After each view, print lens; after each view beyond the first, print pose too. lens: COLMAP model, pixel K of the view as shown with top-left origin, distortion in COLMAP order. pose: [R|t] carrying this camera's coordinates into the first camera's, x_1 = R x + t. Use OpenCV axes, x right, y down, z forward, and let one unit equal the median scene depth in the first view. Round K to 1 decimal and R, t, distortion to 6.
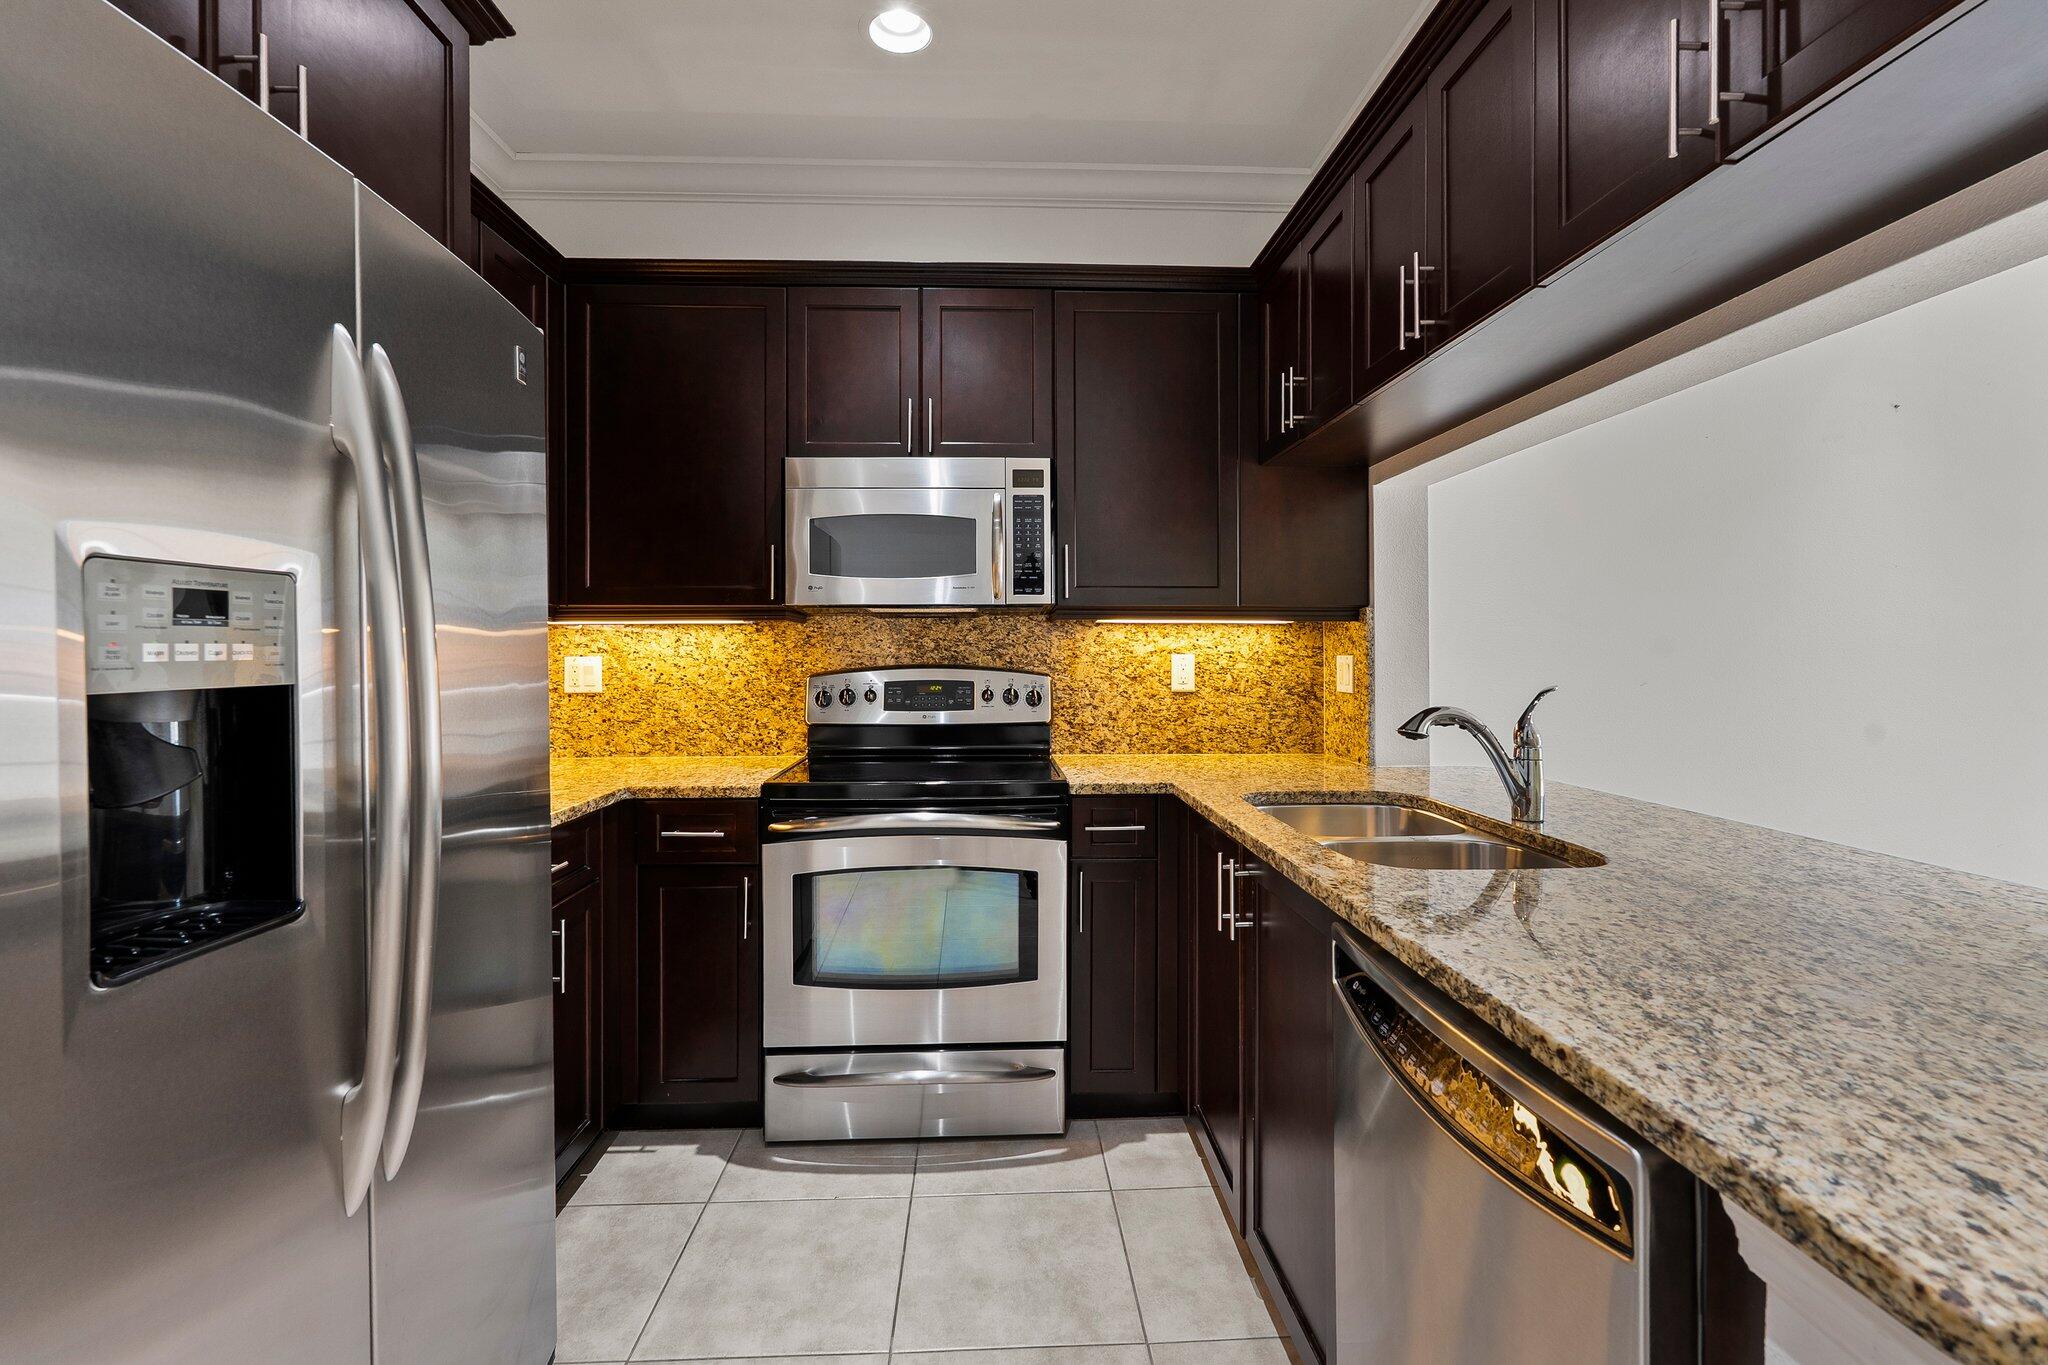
lens RADIAL K [[904.0, 0, 1027.7], [0, 904.0, 655.6], [0, 0, 1]] dist [0.000331, 0.000328]
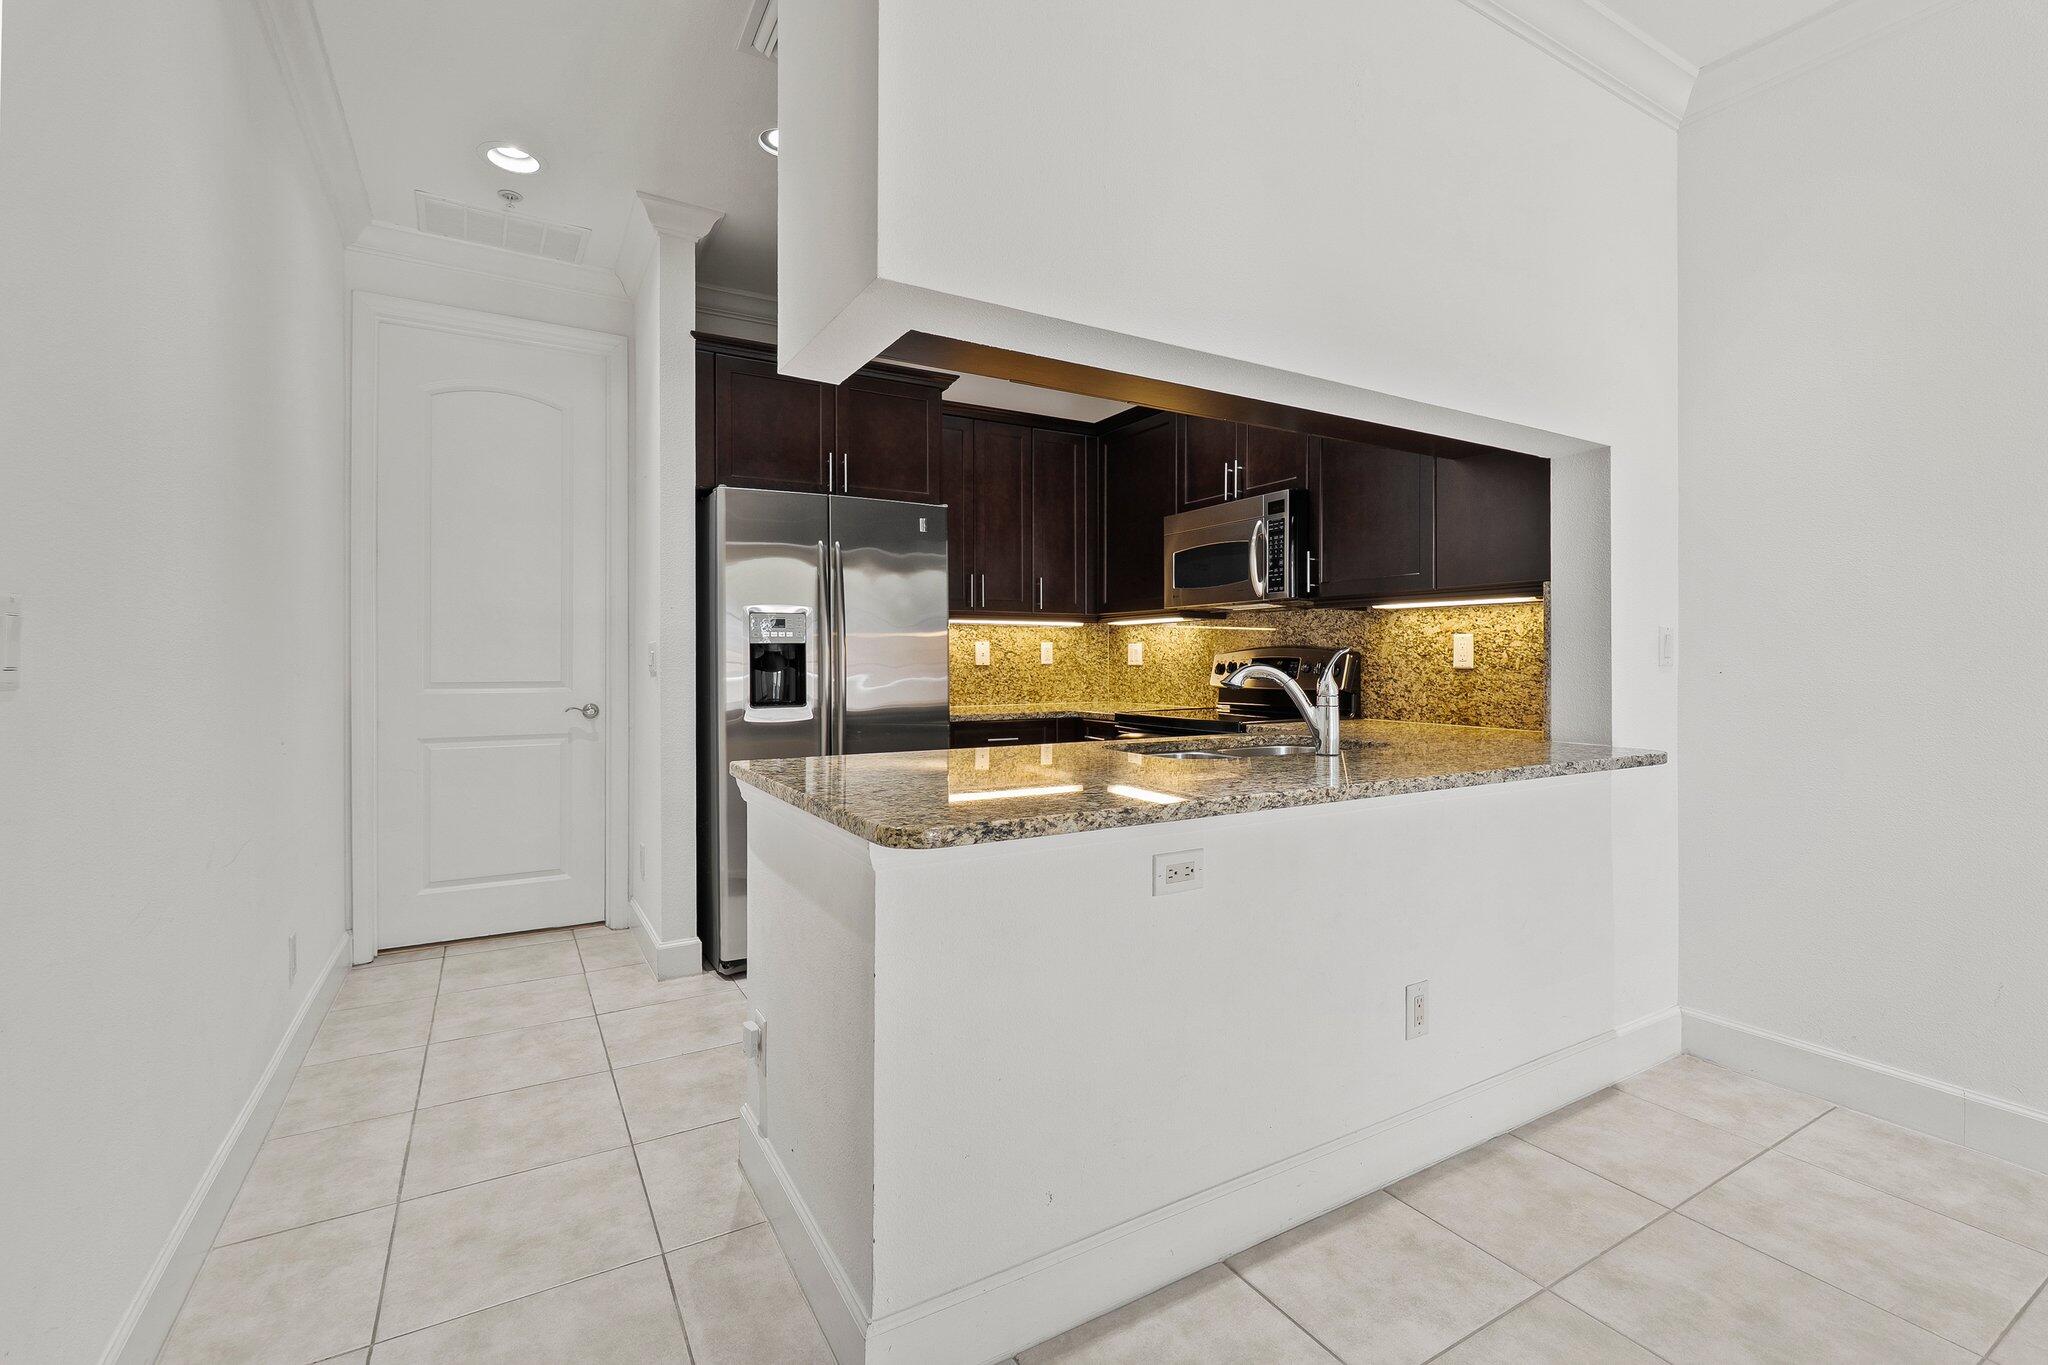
lens RADIAL K [[901.9, 0, 1020.9], [0, 901.9, 657.7], [0, 0, 1]] dist [-0.001238, 0.000286]
pose [[0.460375, -0.000687, -0.887724, 1.011066], [-0.001471, 0.999998, -0.001537, 0.033567], [0.887723, 0.002013, 0.460373, 0.028423]]
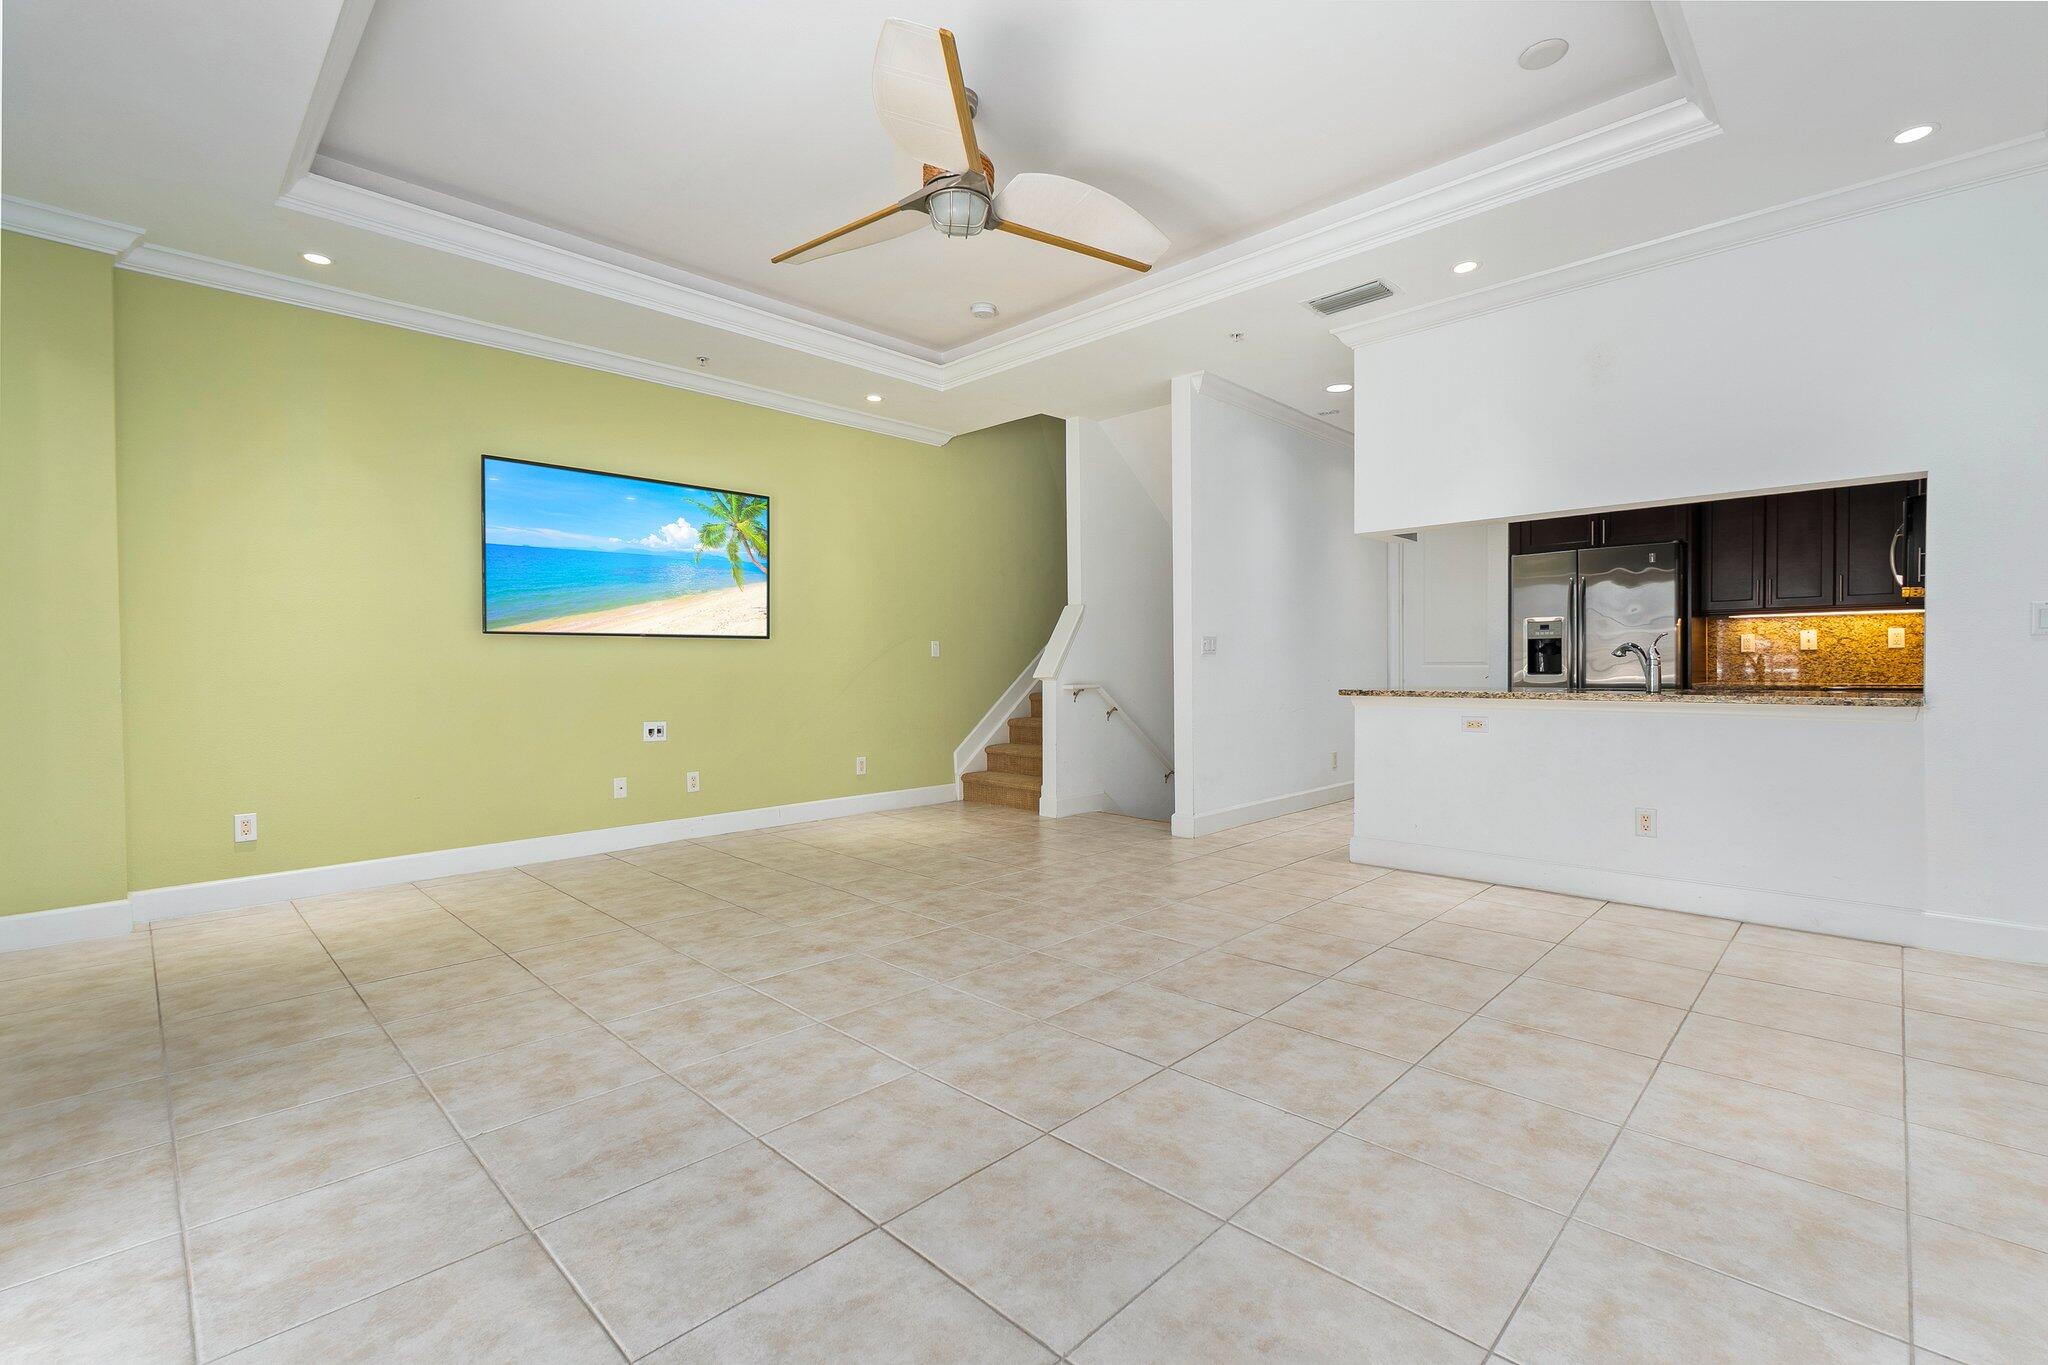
lens RADIAL K [[887.4, 0, 1024.0], [0, 887.4, 682.5], [0, 0, 1]] dist [-0.002685, 0.000011]
pose [[-0.734410, 0.016777, -0.678499, 2.213183], [0.006183, 0.999818, 0.018030, 0.074148], [0.678678, 0.009046, -0.734380, 1.069027]]
